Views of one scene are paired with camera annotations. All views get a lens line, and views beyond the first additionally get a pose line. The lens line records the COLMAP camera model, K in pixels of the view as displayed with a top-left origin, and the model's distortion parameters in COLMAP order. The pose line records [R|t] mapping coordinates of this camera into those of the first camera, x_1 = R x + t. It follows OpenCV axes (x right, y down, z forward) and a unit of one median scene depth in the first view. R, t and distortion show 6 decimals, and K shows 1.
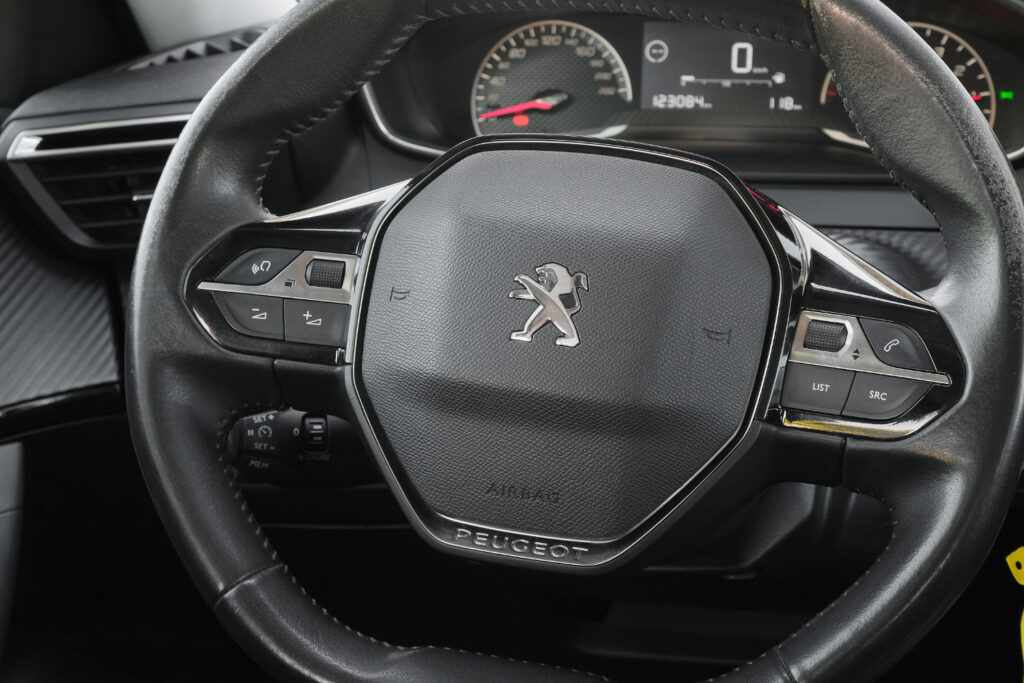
lens RADIAL K [[2044.3, 0, 512.0], [0, 2044.3, 341.5], [0, 0, 1]] dist [-0.072747, -0.190535]
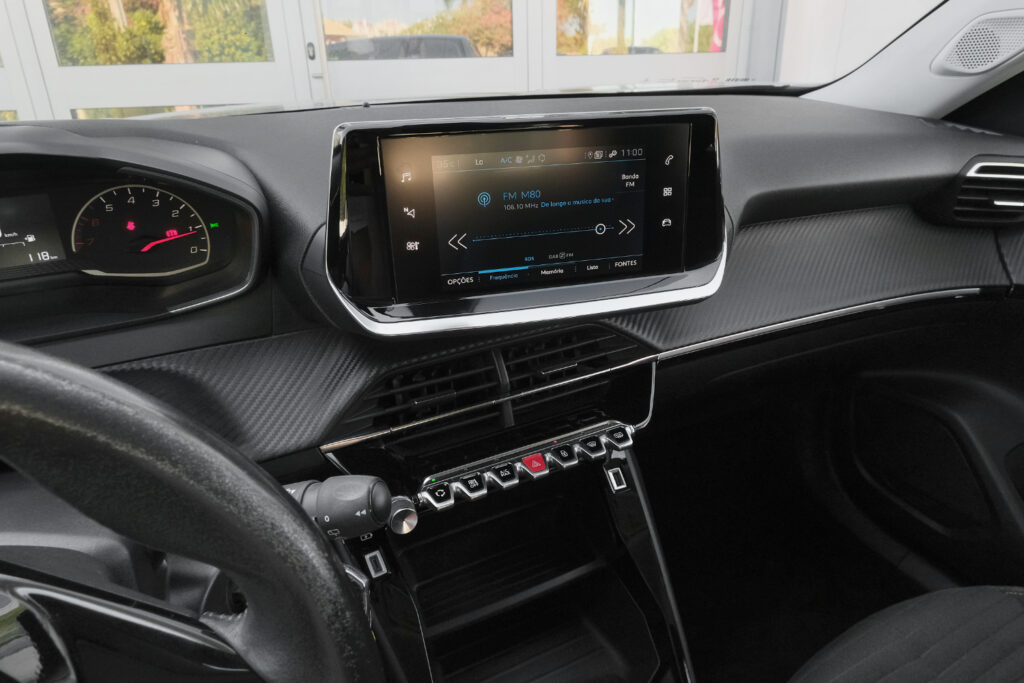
lens RADIAL K [[649.5, 0, 512.0], [0, 649.5, 341.5], [0, 0, 1]] dist [-0.004952, 0.000617]
pose [[0.763925, -0.303519, 0.569468, 0.157431], [0.136399, 0.938489, 0.317227, -0.224563], [-0.630725, -0.164663, 0.758336, 0.674967]]
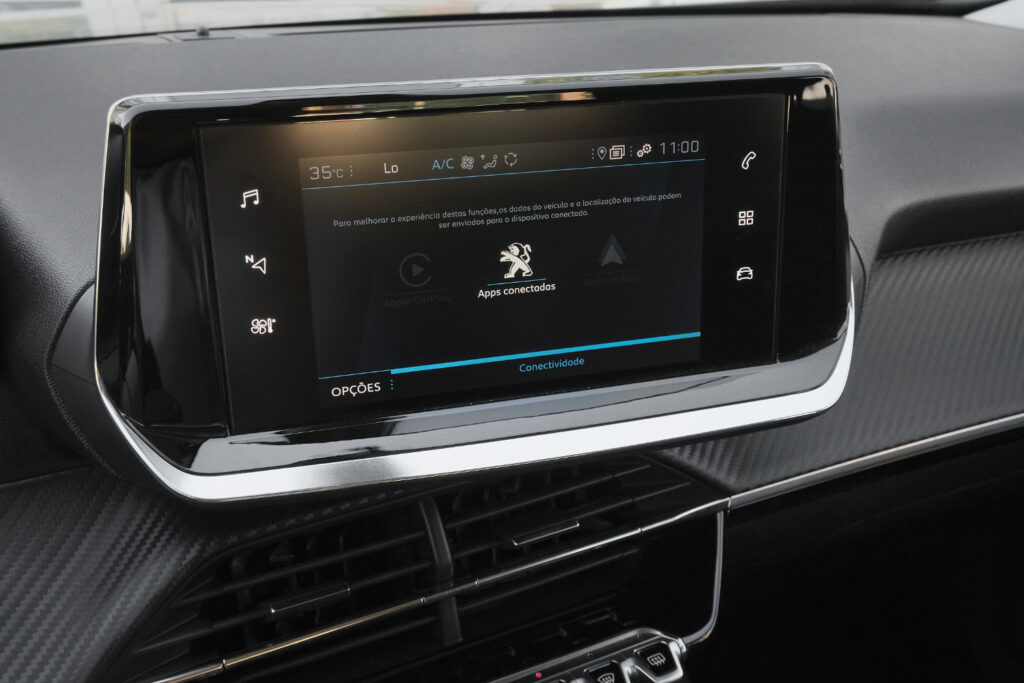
lens RADIAL K [[1074.0, 0, 512.0], [0, 1074.0, 341.5], [0, 0, 1]] dist [0.003317, 0.024576]
pose [[0.747455, -0.278304, 0.603207, 0.224076], [0.125212, 0.950762, 0.283502, -0.251682], [-0.652406, -0.136376, 0.745499, 0.730749]]
